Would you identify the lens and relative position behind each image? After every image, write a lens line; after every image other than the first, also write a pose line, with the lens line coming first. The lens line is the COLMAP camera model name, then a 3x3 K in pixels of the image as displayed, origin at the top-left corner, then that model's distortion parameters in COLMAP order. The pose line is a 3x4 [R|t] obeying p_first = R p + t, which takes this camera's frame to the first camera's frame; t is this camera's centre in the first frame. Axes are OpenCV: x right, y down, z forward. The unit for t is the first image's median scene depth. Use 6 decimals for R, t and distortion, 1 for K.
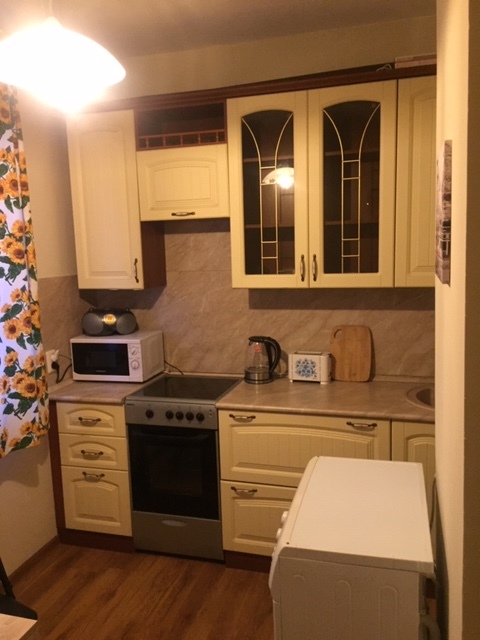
lens RADIAL K [[546.2, 0, 241.6], [0, 546.2, 321.3], [0, 0, 1]] dist [0.061551, -0.069690]
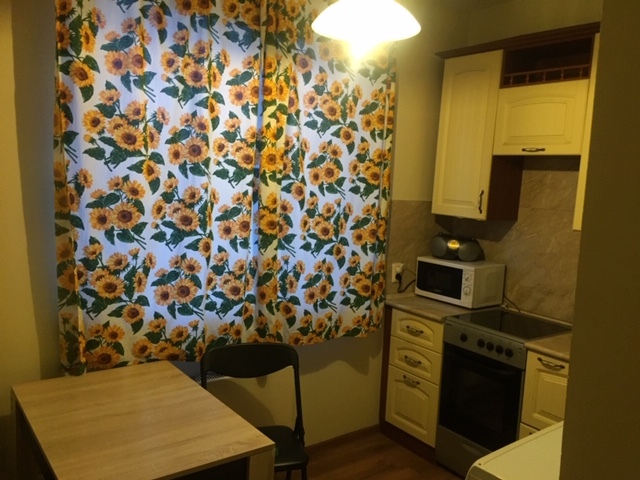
lens RADIAL K [[546.2, 0, 317.7], [0, 546.2, 239.5], [0, 0, 1]] dist [0.061551, -0.069690]
pose [[0.797929, 0.145973, -0.584809, 0.188712], [-0.164303, 0.986165, 0.021975, 0.006901], [0.579926, 0.078551, 0.810874, -0.026229]]
